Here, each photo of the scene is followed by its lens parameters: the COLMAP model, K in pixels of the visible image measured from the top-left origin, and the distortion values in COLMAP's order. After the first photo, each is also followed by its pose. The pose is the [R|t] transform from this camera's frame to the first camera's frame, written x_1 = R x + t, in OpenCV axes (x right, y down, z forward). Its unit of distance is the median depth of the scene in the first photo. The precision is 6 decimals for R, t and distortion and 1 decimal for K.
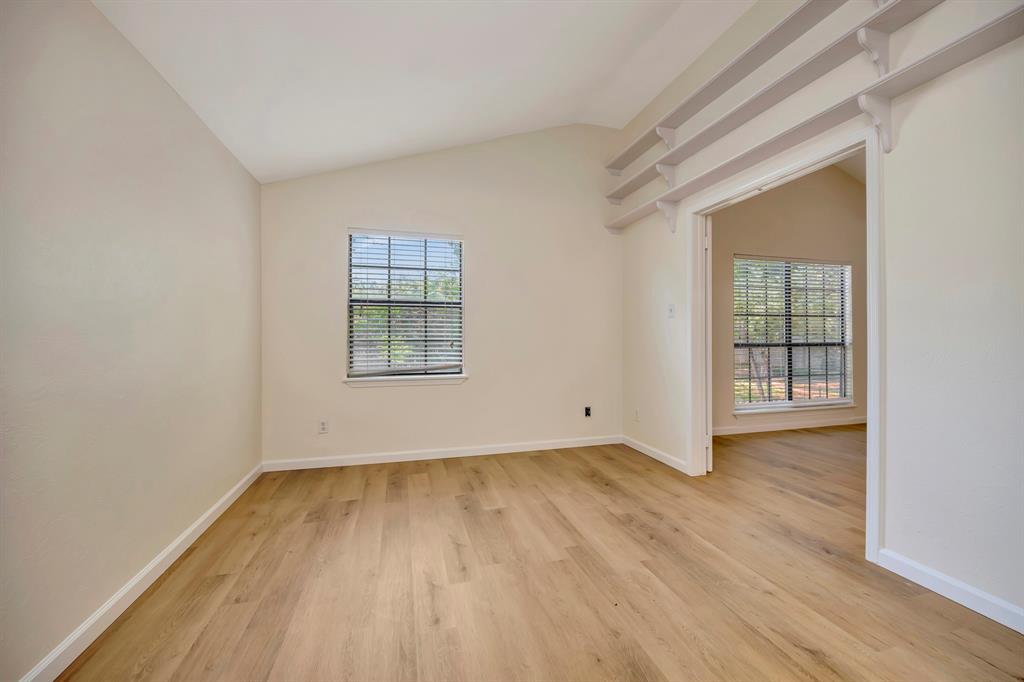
lens RADIAL K [[405.4, 0, 512.6], [0, 405.4, 337.1], [0, 0, 1]] dist [-0.001791, -0.000602]
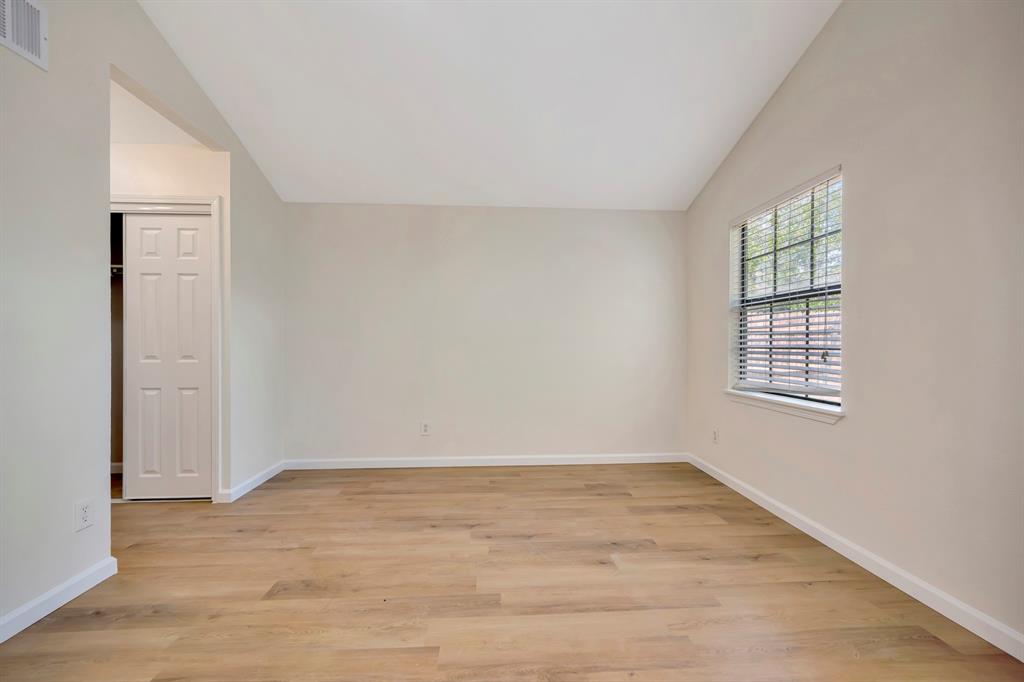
lens RADIAL K [[405.4, 0, 522.0], [0, 405.4, 346.5], [0, 0, 1]] dist [-0.001791, -0.000602]
pose [[-0.196037, 0.002926, -0.980592, 0.804085], [0.006349, 0.999978, 0.001715, 0.003197], [0.980576, -0.005890, -0.196052, 1.033664]]
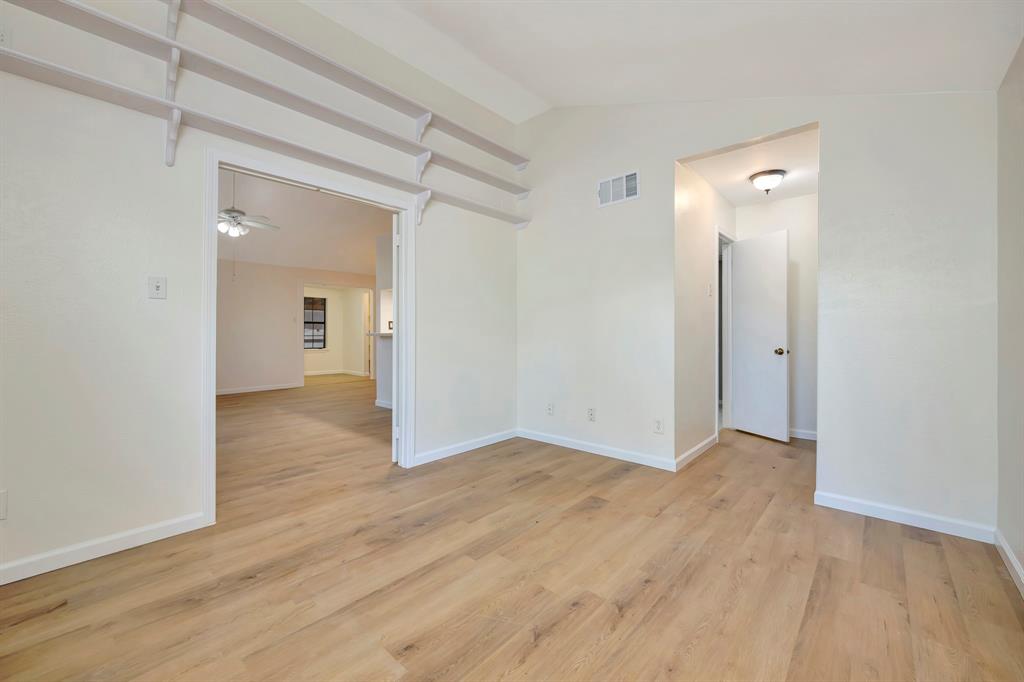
lens RADIAL K [[405.4, 0, 518.5], [0, 405.4, 334.6], [0, 0, 1]] dist [-0.001791, -0.000602]
pose [[-0.541967, -0.003724, 0.840392, -0.595096], [-0.001890, 0.999993, 0.003213, 0.001419], [-0.840398, 0.000153, -0.541970, 1.209257]]
